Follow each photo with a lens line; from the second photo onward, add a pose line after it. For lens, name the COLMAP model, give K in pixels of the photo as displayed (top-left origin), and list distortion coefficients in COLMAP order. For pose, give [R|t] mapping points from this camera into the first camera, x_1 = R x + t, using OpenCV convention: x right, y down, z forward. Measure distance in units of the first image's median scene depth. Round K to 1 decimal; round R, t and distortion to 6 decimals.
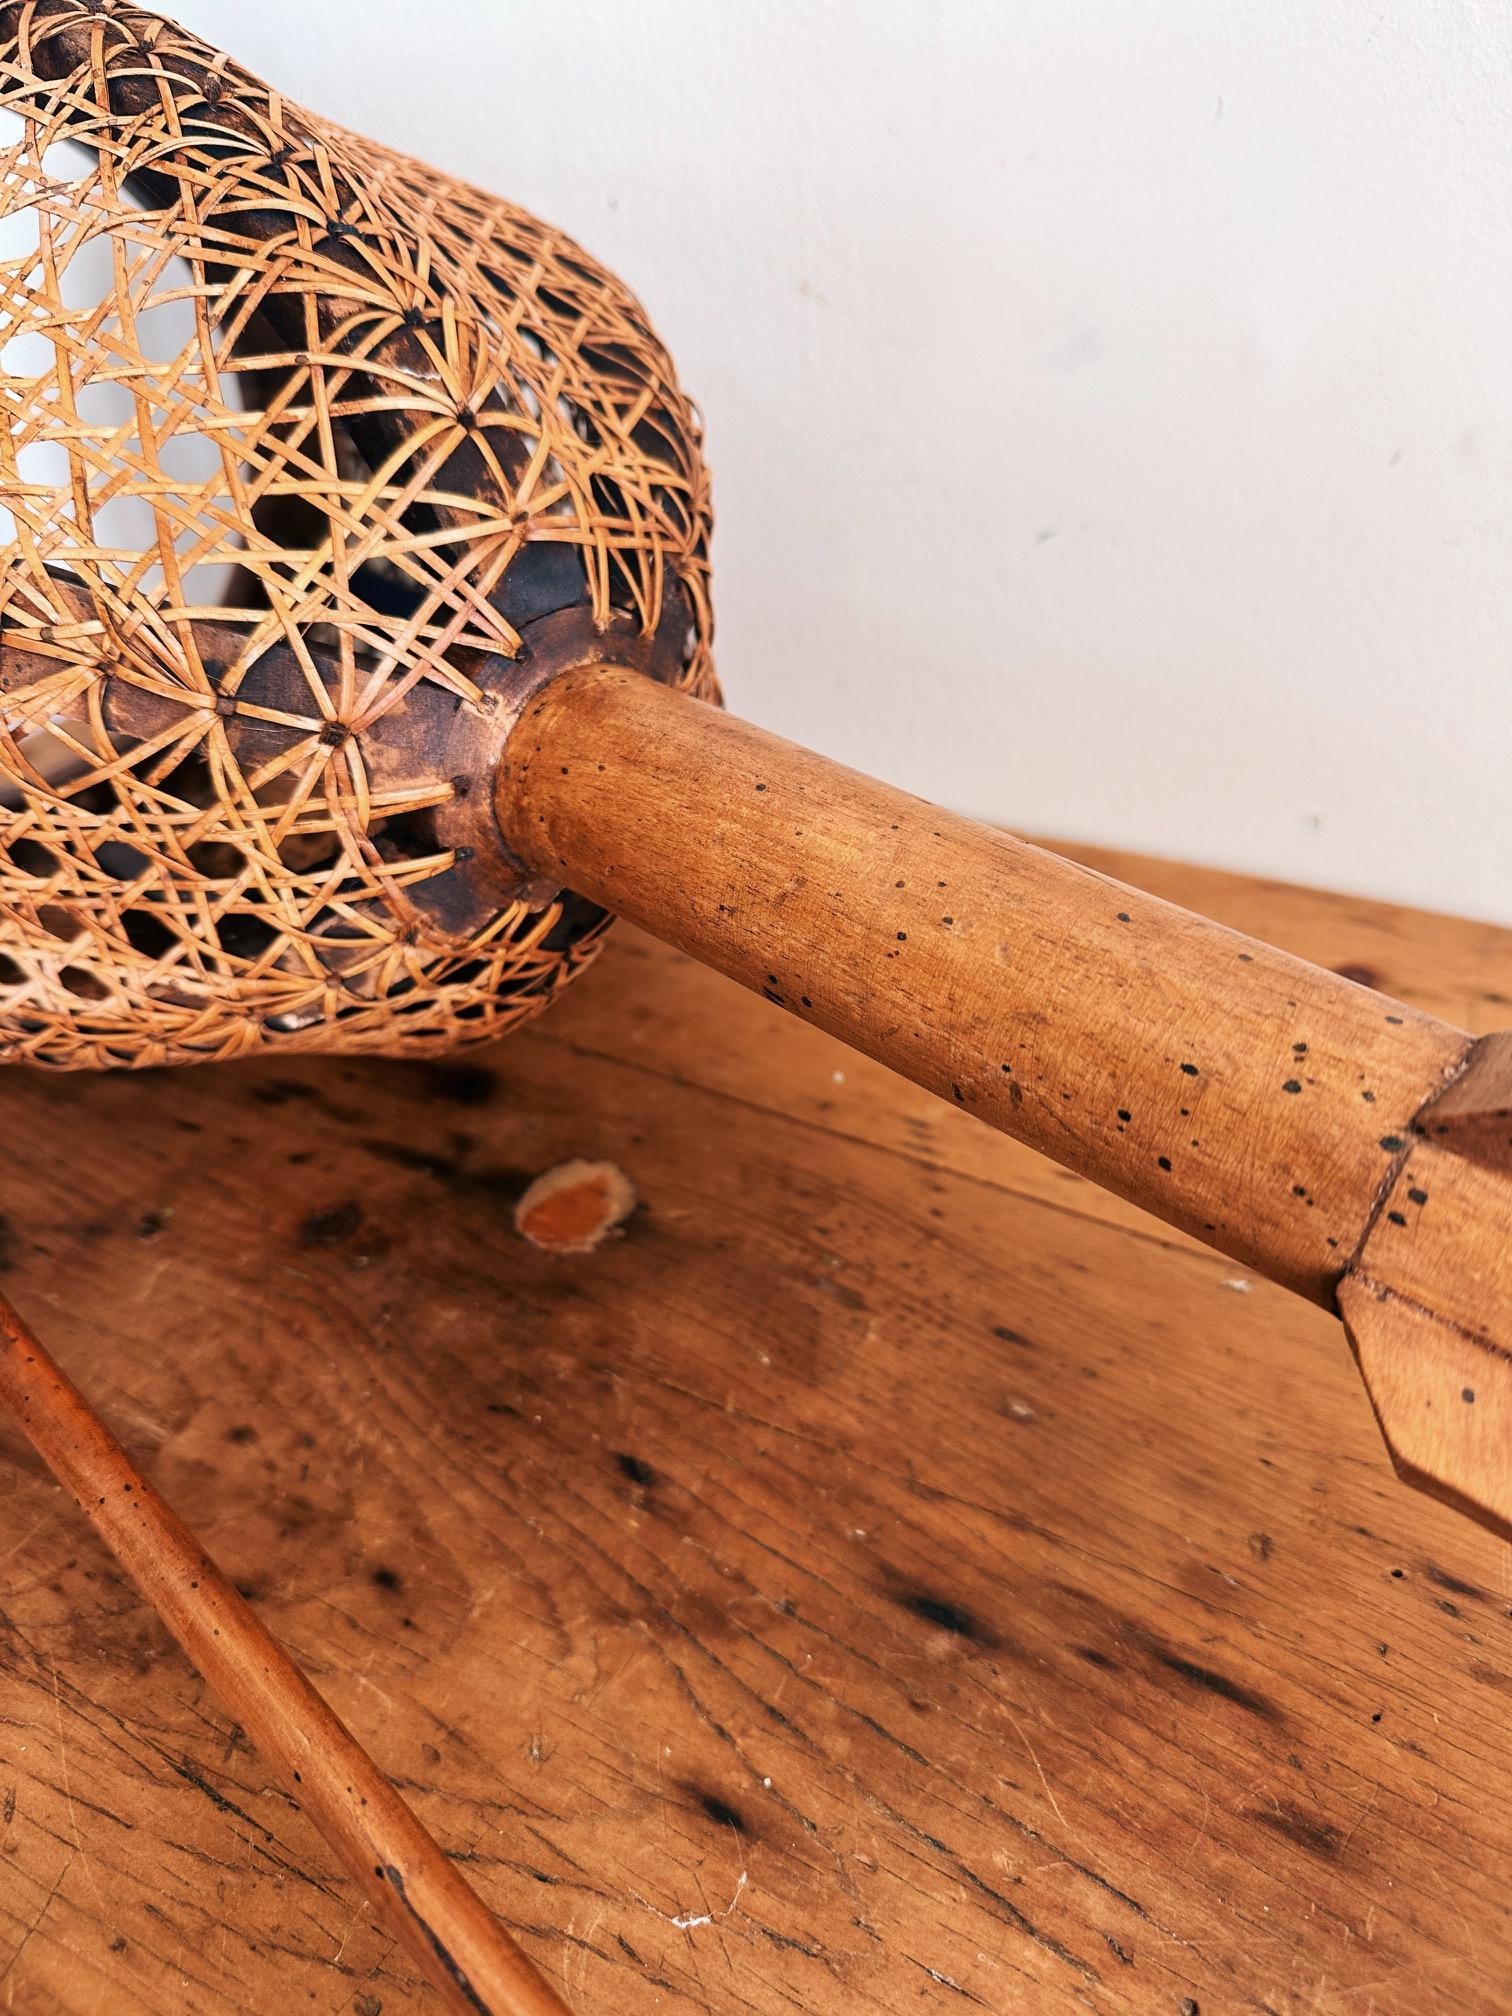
lens RADIAL K [[1481.5, 0, 783.9], [0, 1481.5, 1010.4], [0, 0, 1]] dist [0.043487, -0.115639]
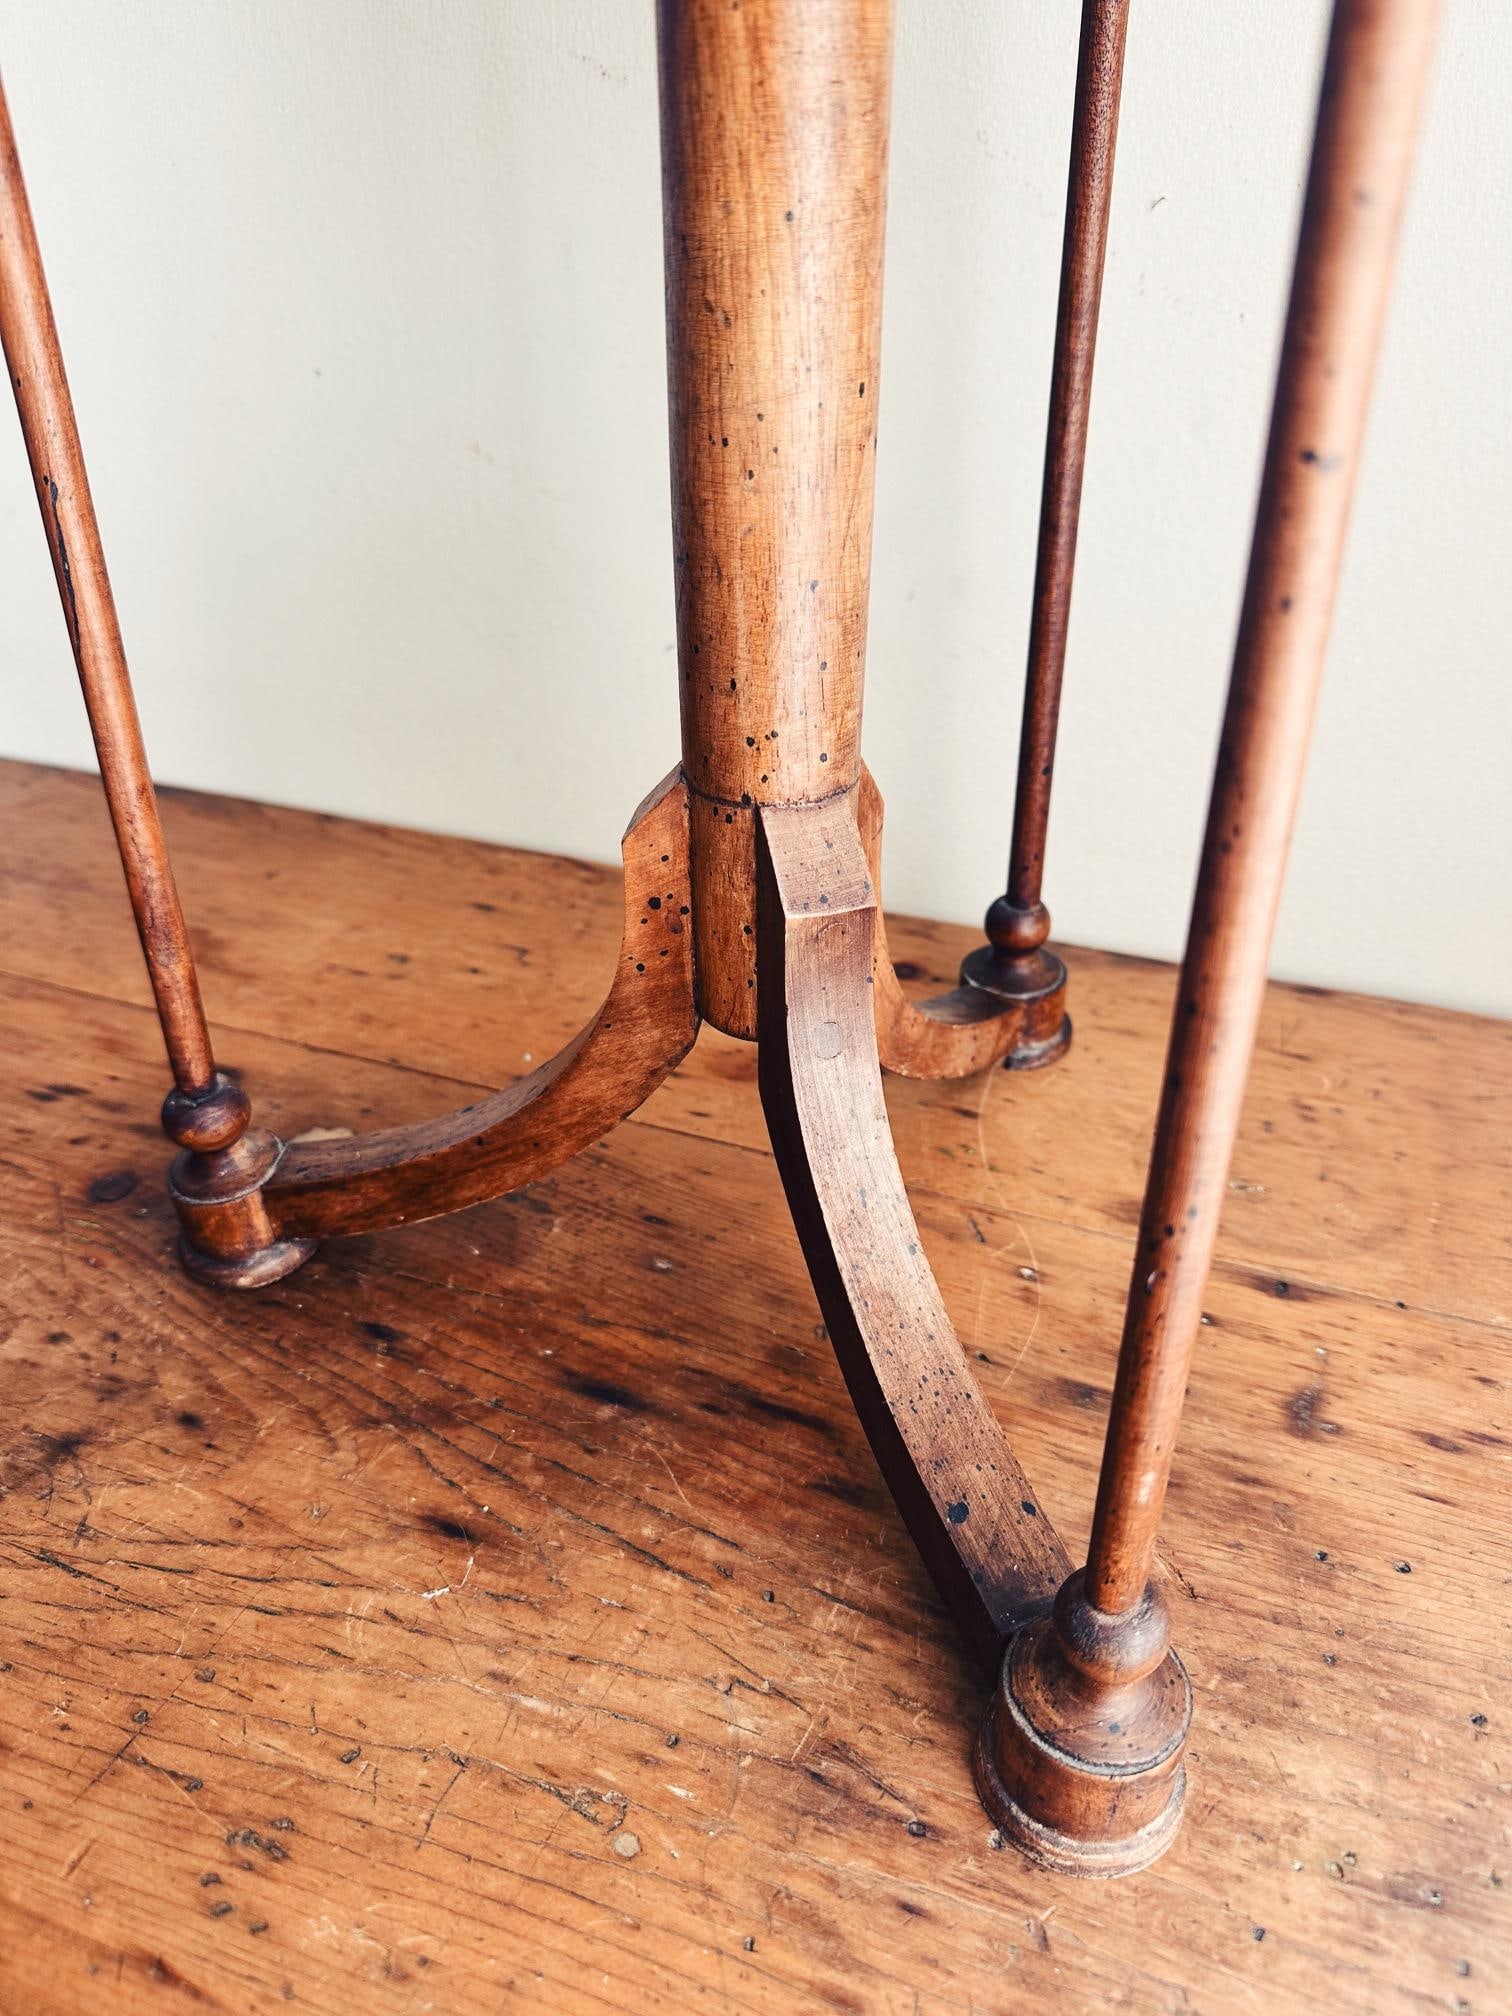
lens RADIAL K [[1435.9, 0, 779.6], [0, 1435.9, 1006.0], [0, 0, 1]] dist [0.049481, -0.121797]
pose [[0.978617, -0.034546, 0.202770, 0.000565], [0.044244, 0.998073, -0.043494, 0.096388], [-0.200877, 0.051536, 0.978260, -0.405265]]
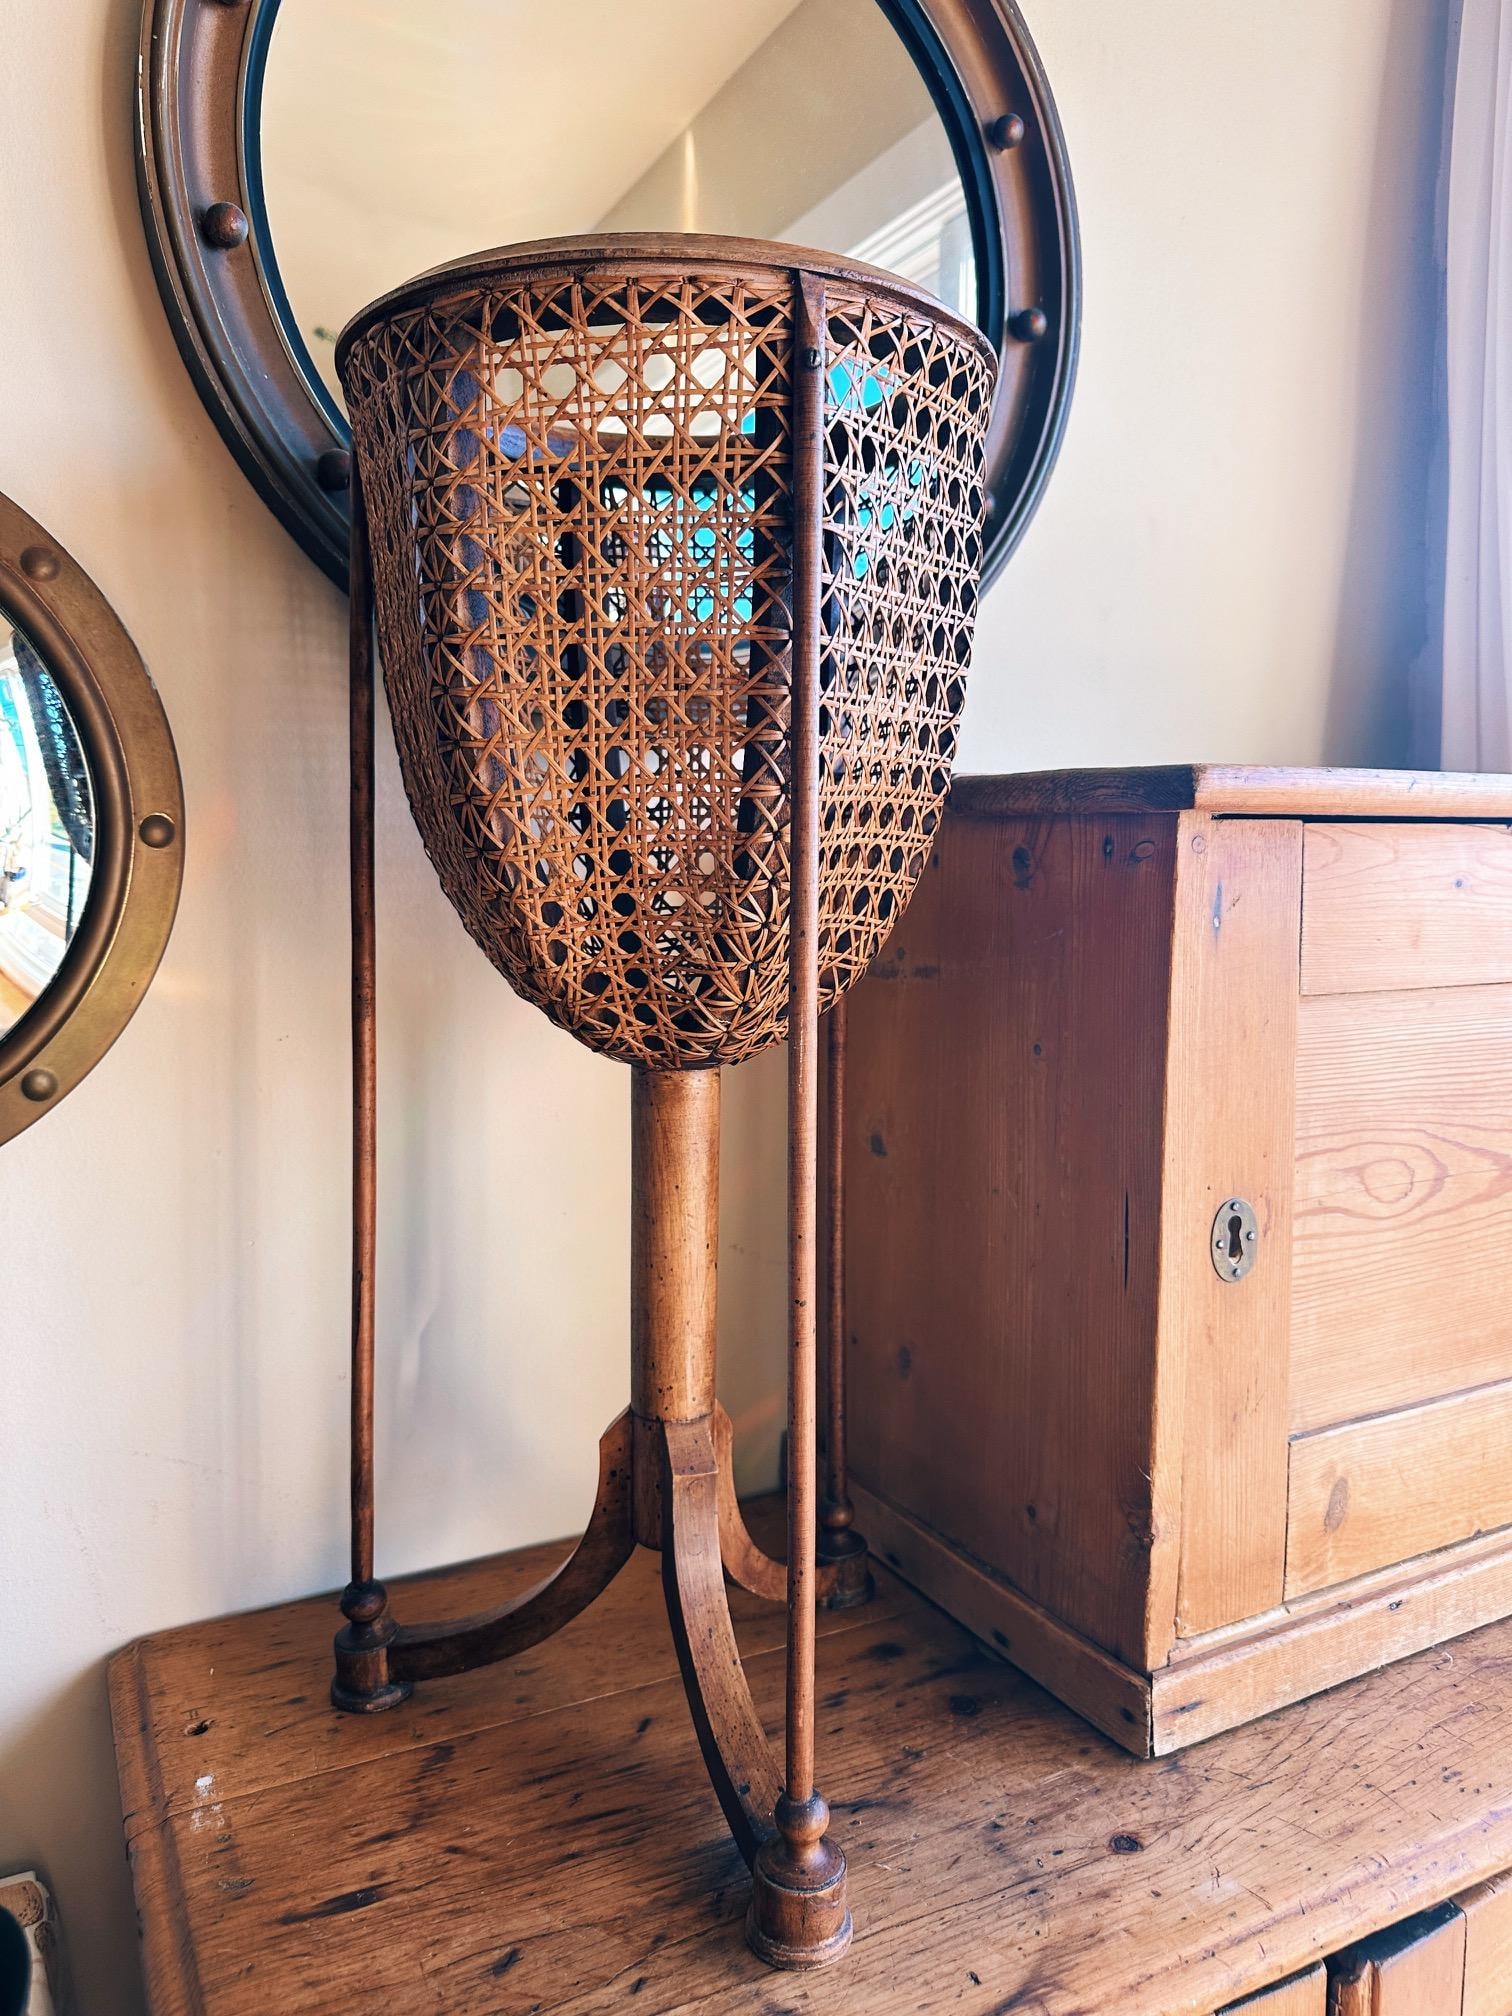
lens RADIAL K [[1429.4, 0, 755.5], [0, 1429.4, 908.0], [0, 0, 1]] dist [0.008196, 0.001183]
pose [[0.979670, 0.074703, 0.186190, -0.154968], [0.035011, 0.850180, -0.525328, 0.450710], [-0.197538, 0.521166, 0.830280, -1.899848]]
